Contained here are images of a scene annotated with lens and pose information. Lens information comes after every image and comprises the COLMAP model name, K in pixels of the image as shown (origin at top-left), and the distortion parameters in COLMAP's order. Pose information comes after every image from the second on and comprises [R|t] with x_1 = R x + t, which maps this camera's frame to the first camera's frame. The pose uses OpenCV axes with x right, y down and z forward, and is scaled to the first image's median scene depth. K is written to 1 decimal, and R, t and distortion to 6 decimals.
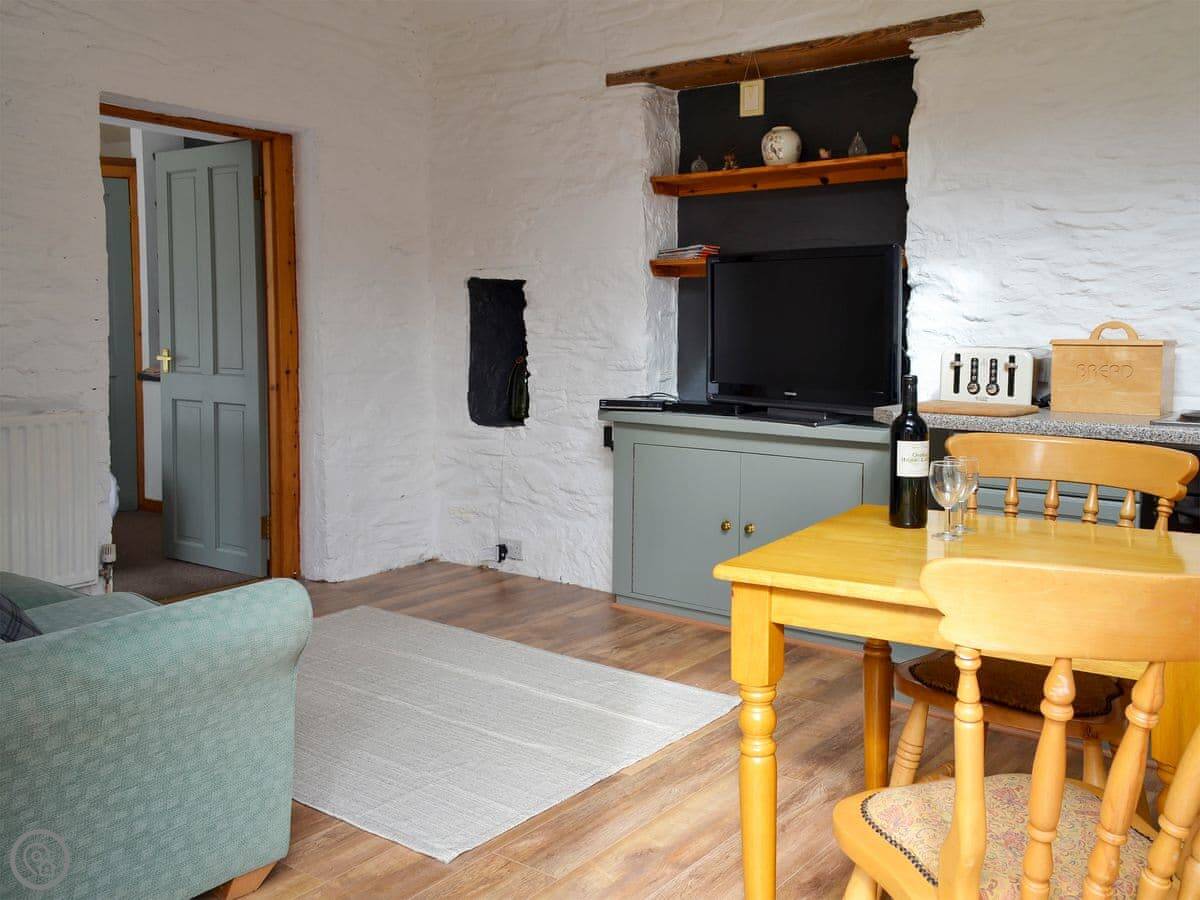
lens RADIAL K [[1080.3, 0, 674.5], [0, 1080.3, 412.1], [0, 0, 1]] dist [0.084306, 0.003545]
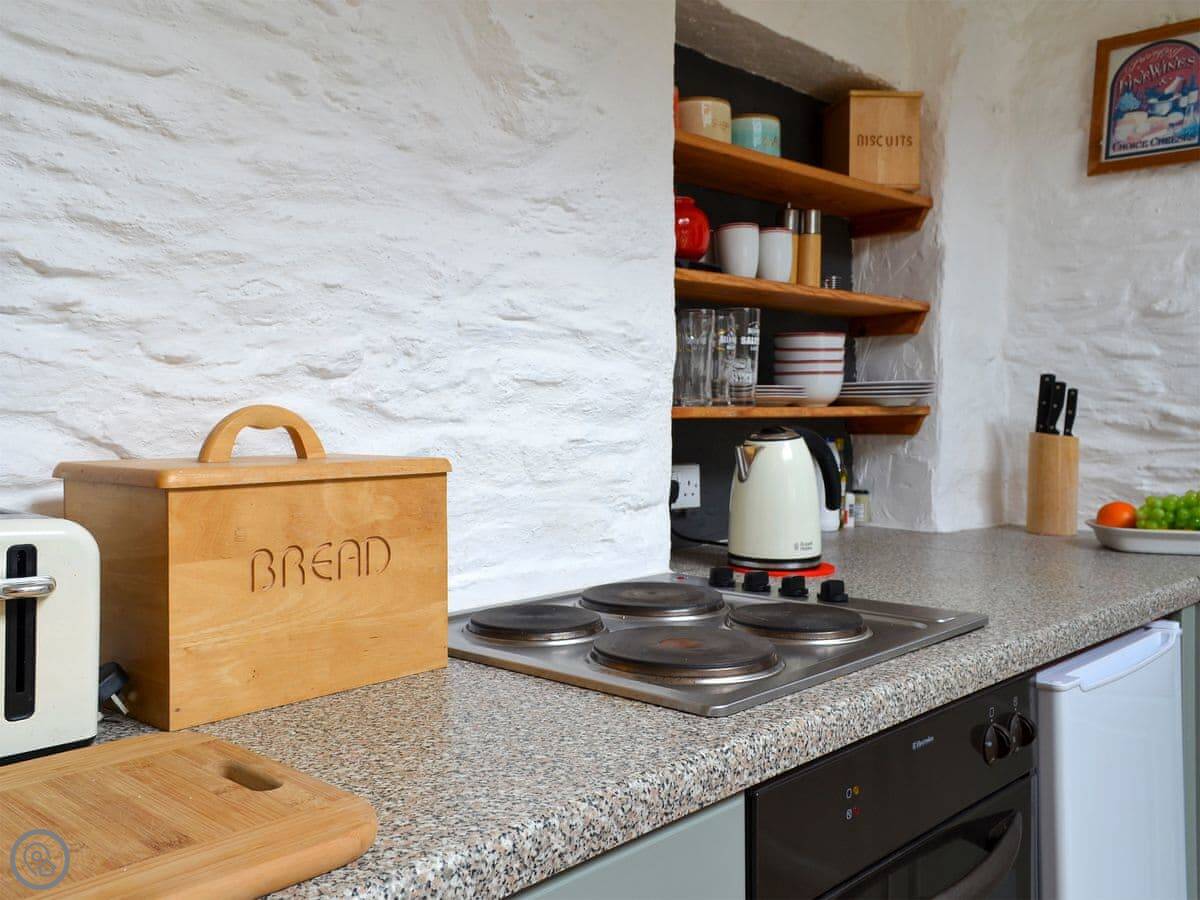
lens RADIAL K [[1088.4, 0, 583.4], [0, 1088.4, 457.3], [0, 0, 1]] dist [0.096079, 0.005328]
pose [[0.160418, -0.051892, 0.985684, 0.113484], [0.066228, 0.996933, 0.041705, -0.094406], [-0.984825, 0.058590, 0.163363, 1.066440]]
